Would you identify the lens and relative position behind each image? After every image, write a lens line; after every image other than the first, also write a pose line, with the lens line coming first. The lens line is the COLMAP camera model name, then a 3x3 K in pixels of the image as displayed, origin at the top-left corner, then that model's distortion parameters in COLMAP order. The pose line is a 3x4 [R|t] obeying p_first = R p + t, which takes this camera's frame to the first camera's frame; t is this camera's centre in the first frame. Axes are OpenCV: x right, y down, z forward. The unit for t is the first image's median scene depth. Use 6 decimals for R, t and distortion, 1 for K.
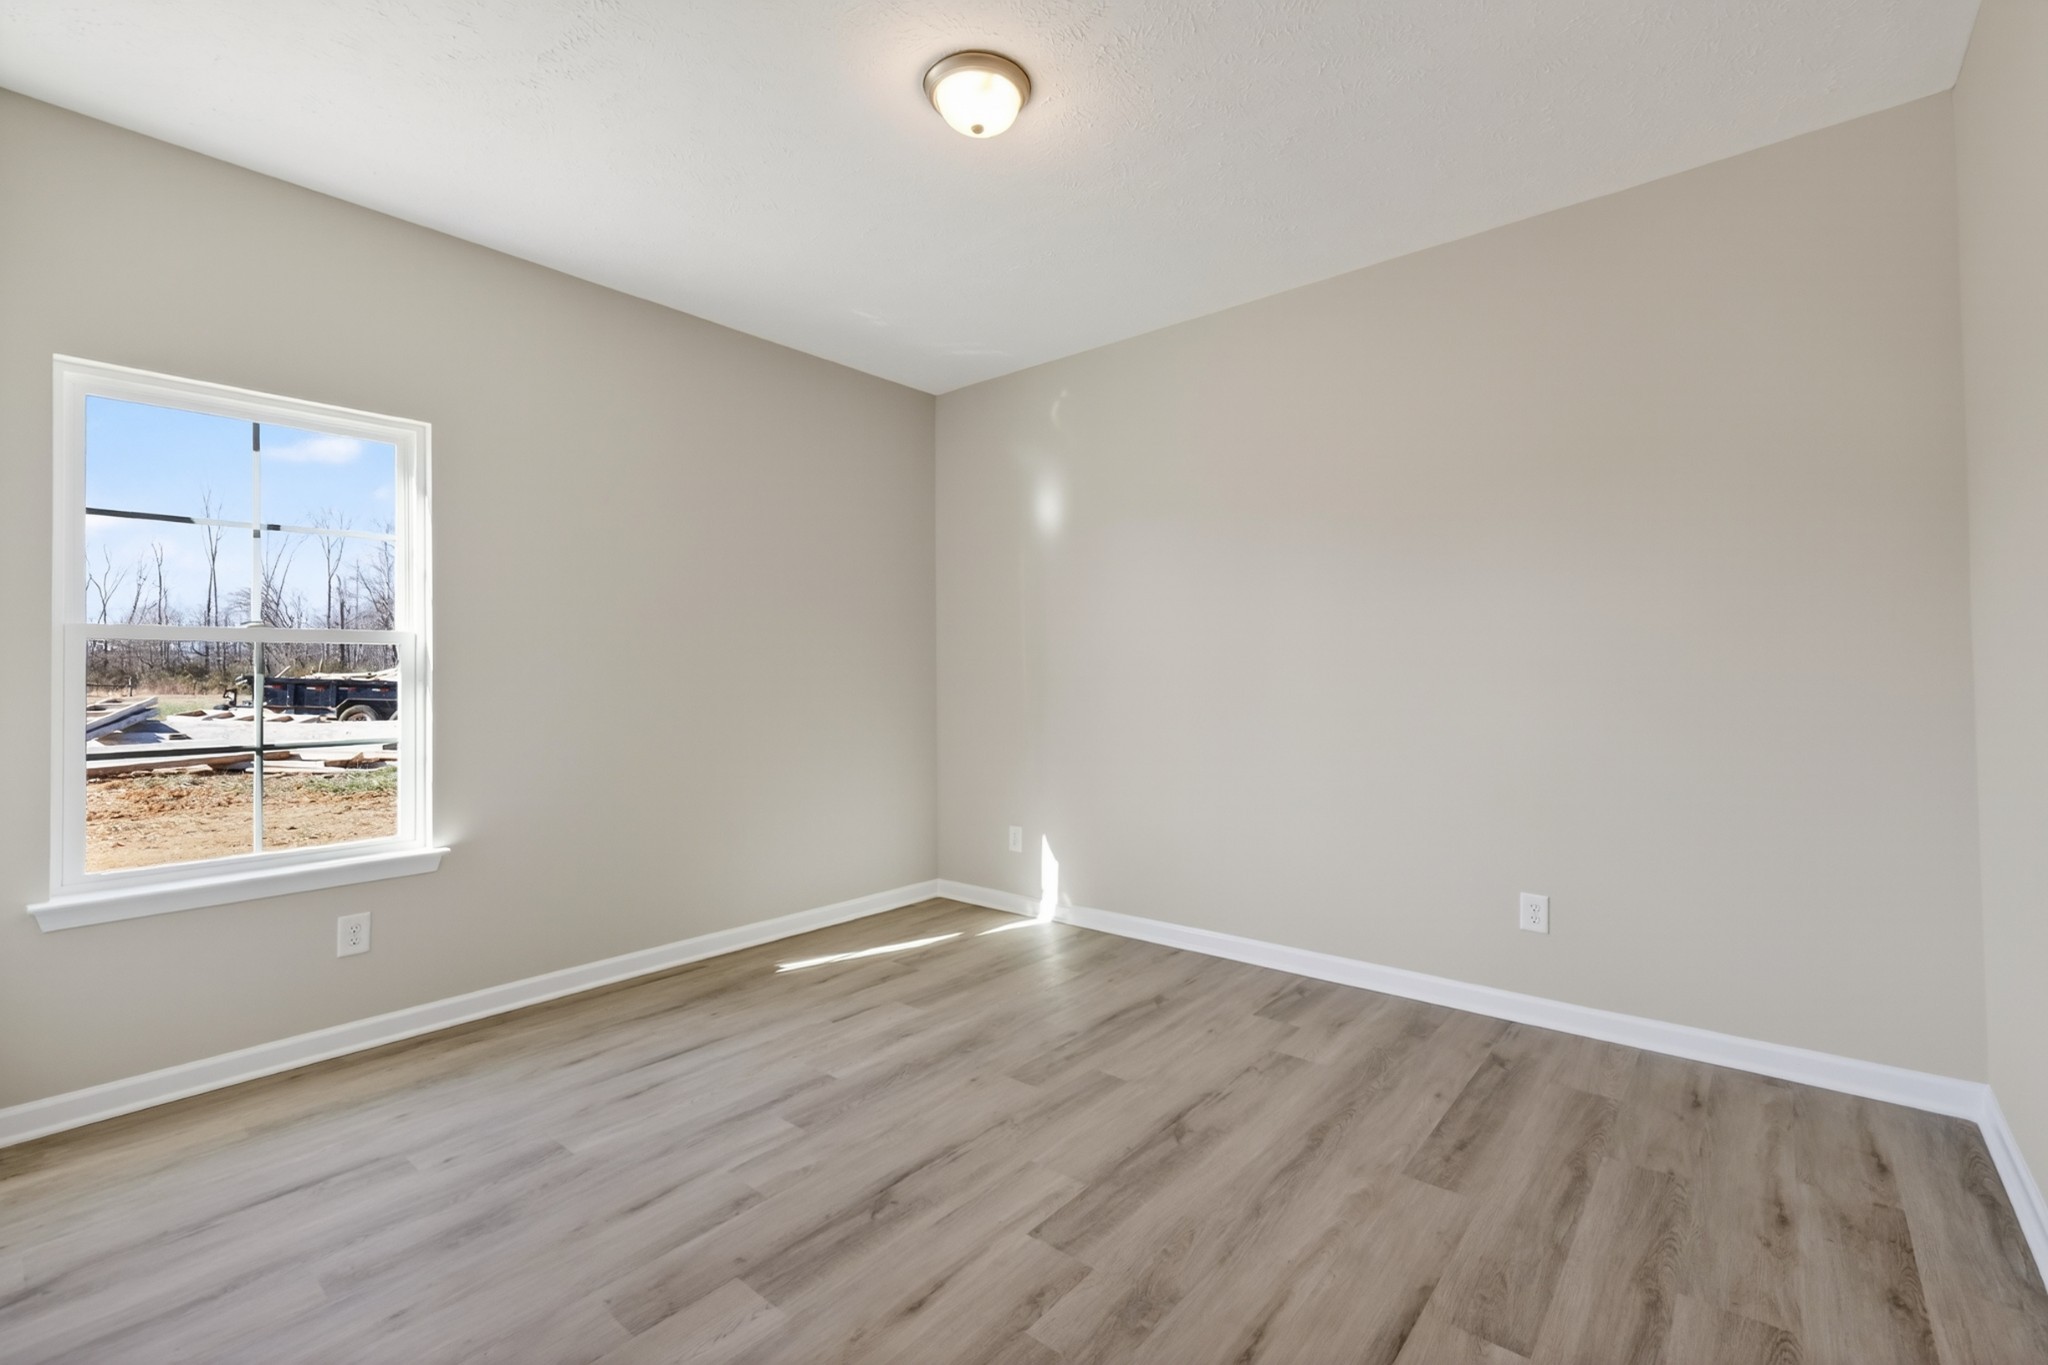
lens RADIAL K [[893.0, 0, 1023.4], [0, 893.0, 671.6], [0, 0, 1]] dist [0.002679, 0.000137]
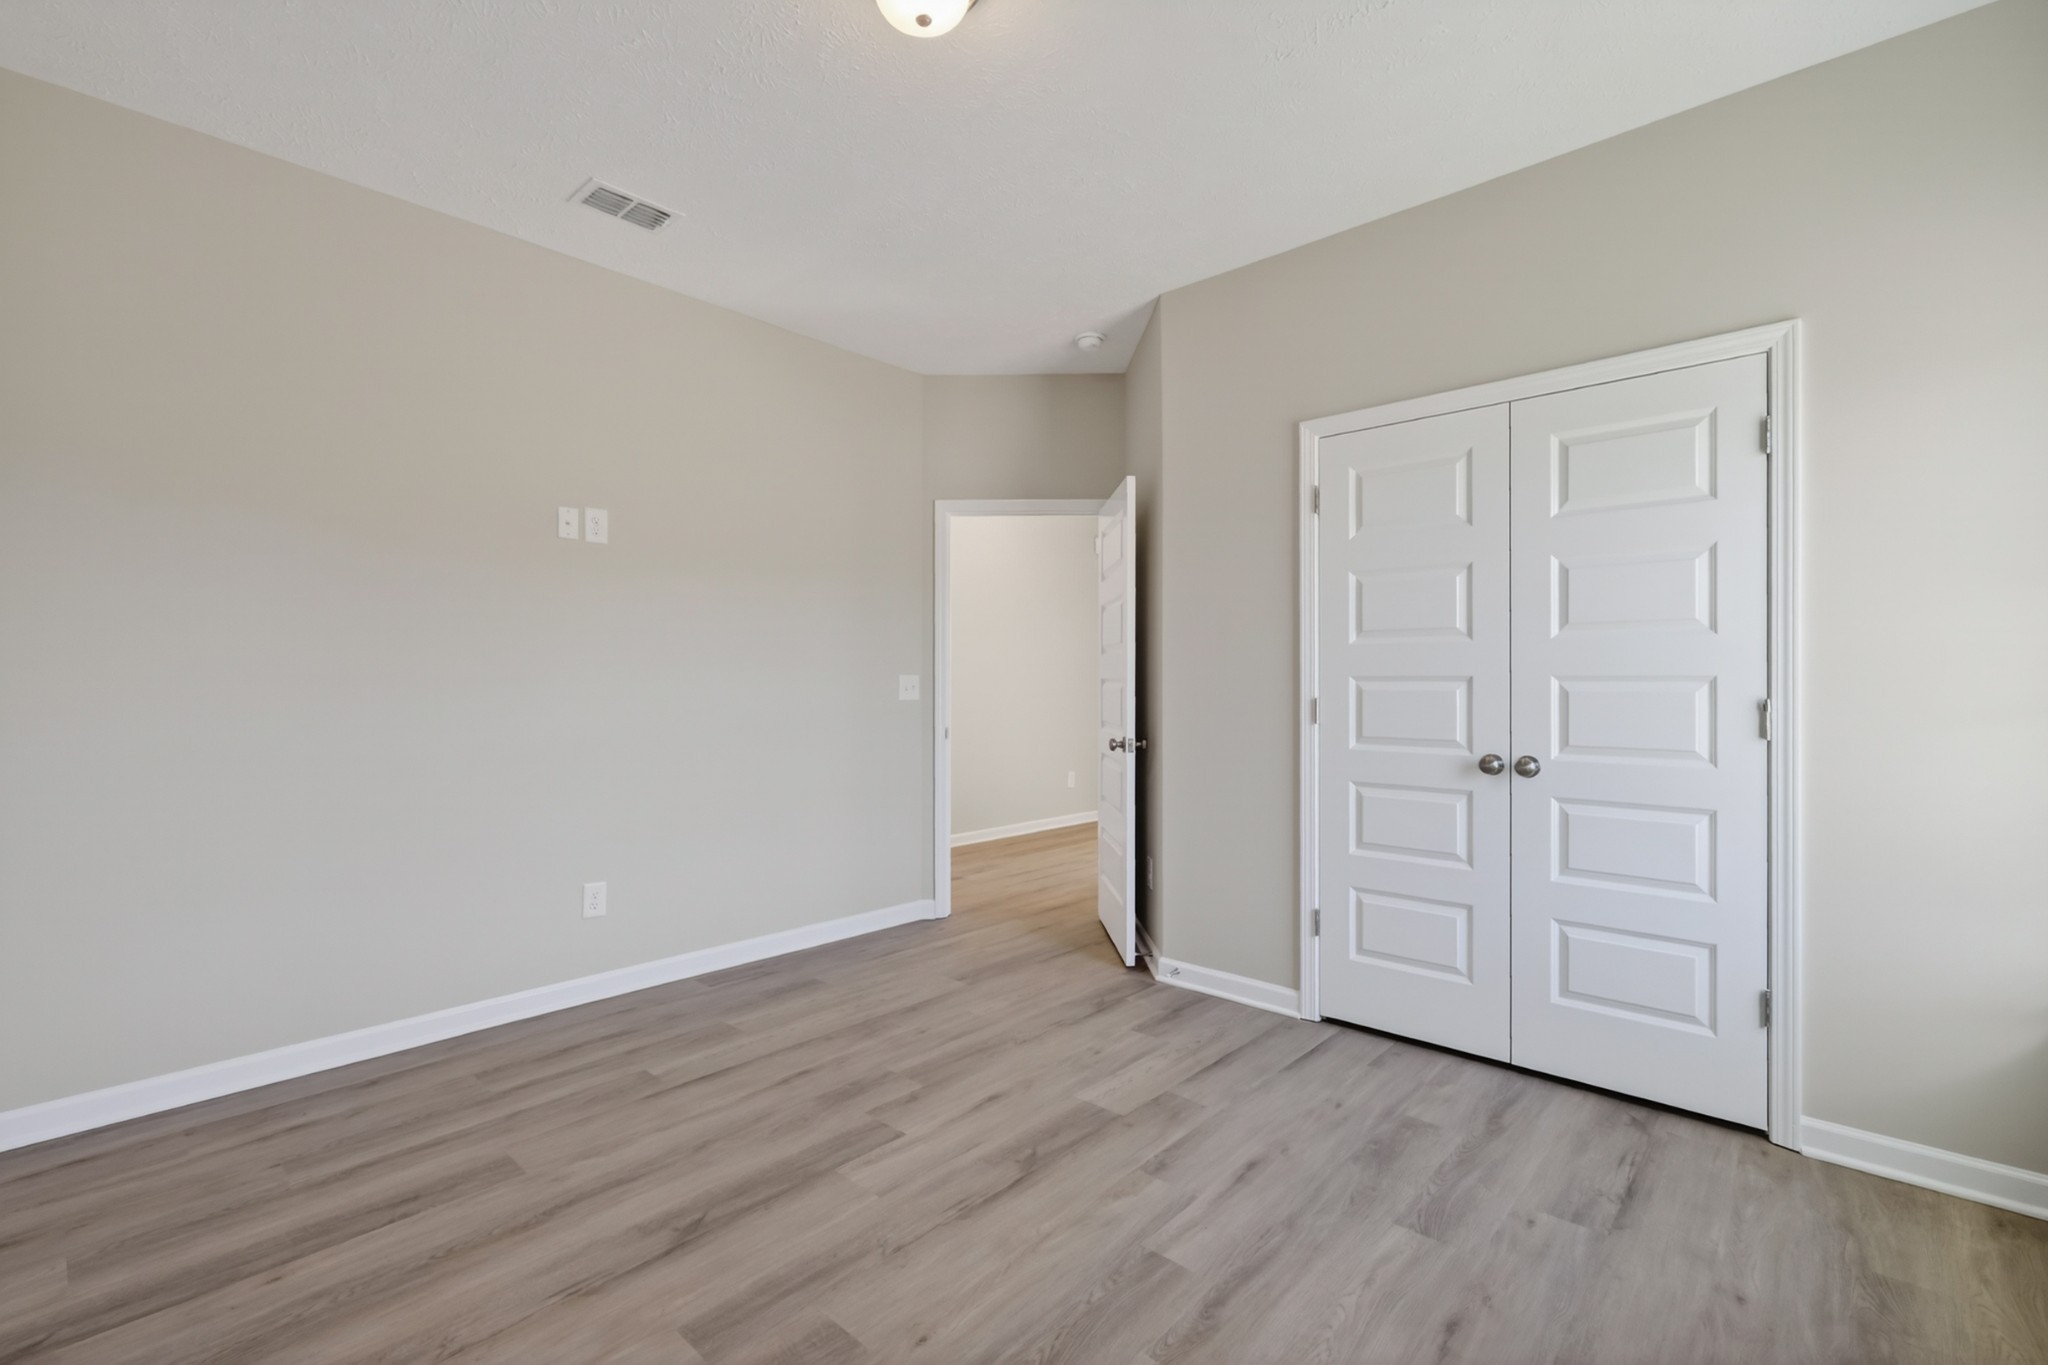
lens RADIAL K [[891.9, 0, 1028.7], [0, 891.9, 688.7], [0, 0, 1]] dist [0.001461, -0.000014]
pose [[-0.999357, 0.009358, 0.034614, -0.194325], [0.009538, 0.999942, 0.005033, 0.009613], [-0.034565, 0.005360, -0.999388, 2.024196]]
